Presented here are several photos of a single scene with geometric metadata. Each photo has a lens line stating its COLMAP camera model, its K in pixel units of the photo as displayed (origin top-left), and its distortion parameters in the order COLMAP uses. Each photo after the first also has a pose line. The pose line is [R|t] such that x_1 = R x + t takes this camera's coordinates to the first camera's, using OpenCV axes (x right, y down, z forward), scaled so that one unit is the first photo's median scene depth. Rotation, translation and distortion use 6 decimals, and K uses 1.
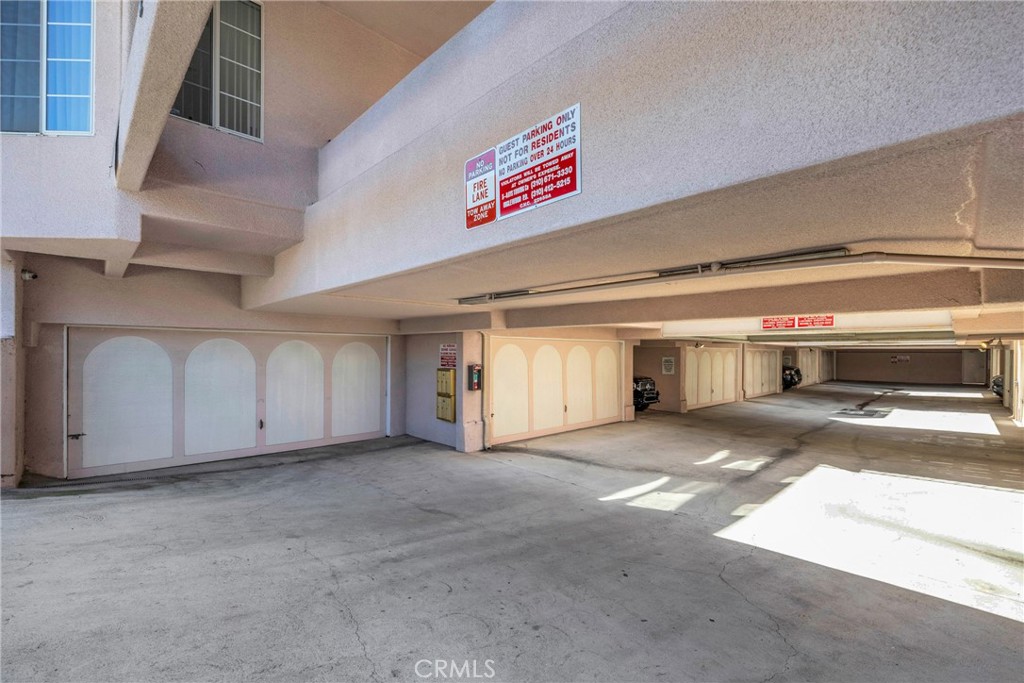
lens RADIAL K [[444.6, 0, 475.3], [0, 444.6, 360.6], [0, 0, 1]] dist [0.000103, -0.000069]
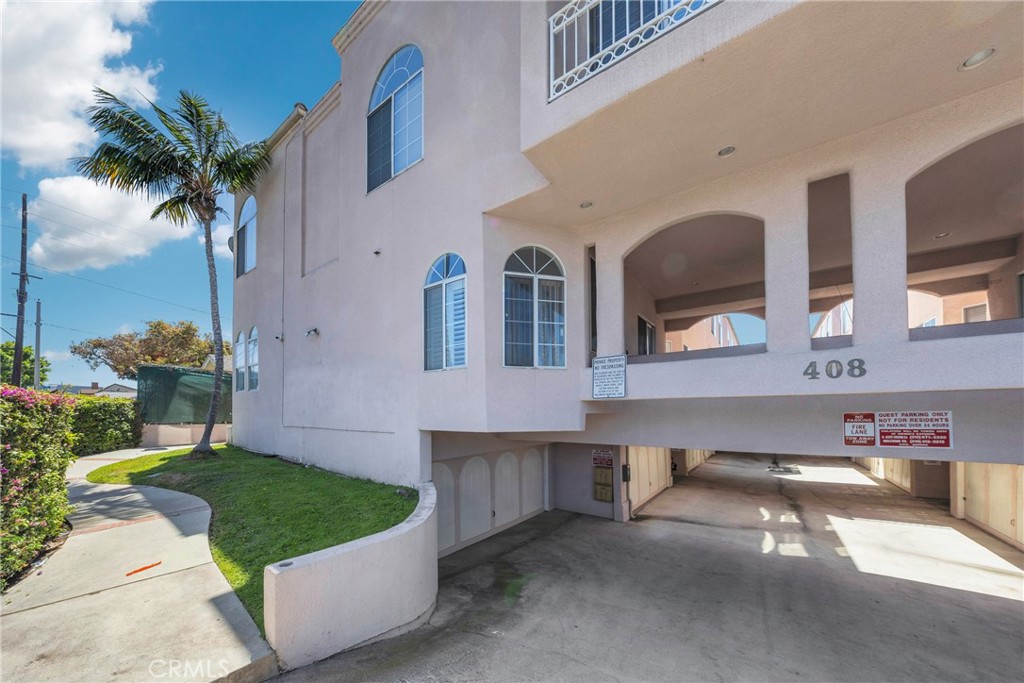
lens RADIAL K [[349.7, 0, 473.1], [0, 349.7, 412.4], [0, 0, 1]] dist [0.000045, -0.000010]
pose [[0.982952, -0.024706, 0.182197, -2.013733], [0.026539, 0.999619, -0.007628, -0.482409], [-0.181939, 0.012334, 0.983232, -0.284623]]
